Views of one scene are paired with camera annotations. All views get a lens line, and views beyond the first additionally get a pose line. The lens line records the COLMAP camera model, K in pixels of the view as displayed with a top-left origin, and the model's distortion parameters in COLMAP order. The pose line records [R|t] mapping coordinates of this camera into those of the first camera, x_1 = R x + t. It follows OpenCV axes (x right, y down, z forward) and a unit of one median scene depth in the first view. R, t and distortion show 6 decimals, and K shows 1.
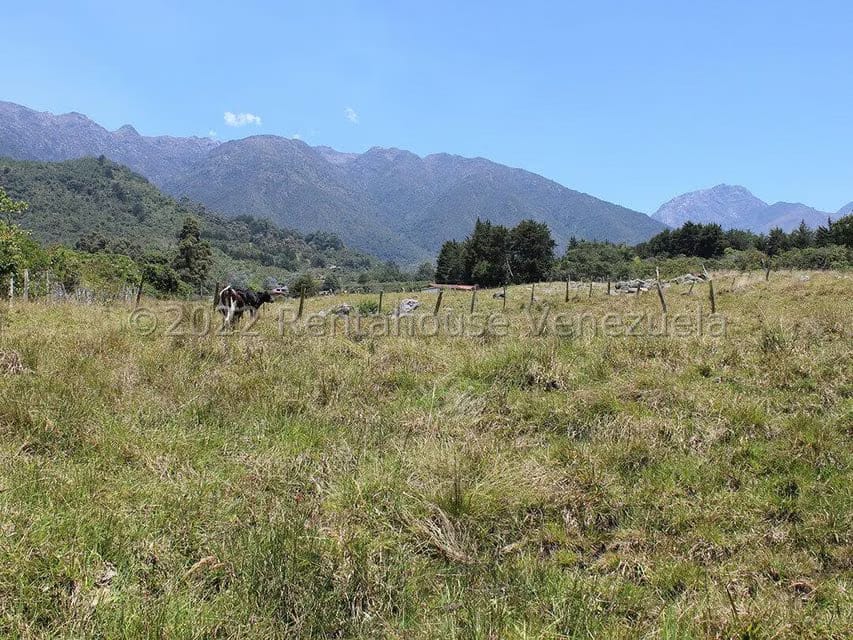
lens RADIAL K [[829.9, 0, 426.5], [0, 829.9, 320.0], [0, 0, 1]] dist [0.004788, 0.002063]
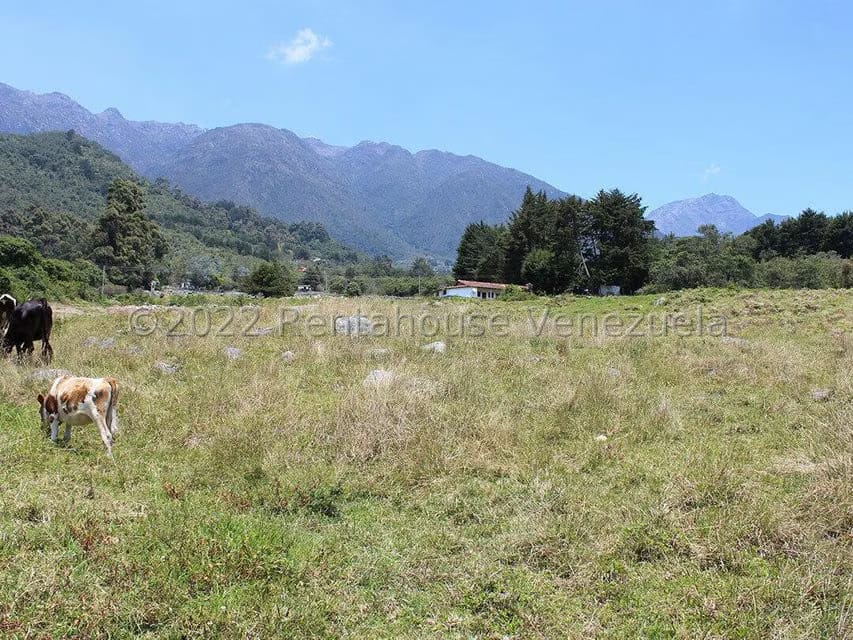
lens RADIAL K [[680.7, 0, 426.5], [0, 680.7, 320.0], [0, 0, 1]] dist [-0.037936, 0.001672]
pose [[0.998383, 0.034523, 0.045151, -0.021917], [-0.035030, 0.999331, 0.010486, -0.008237], [-0.044759, -0.012051, 0.998925, 0.225239]]
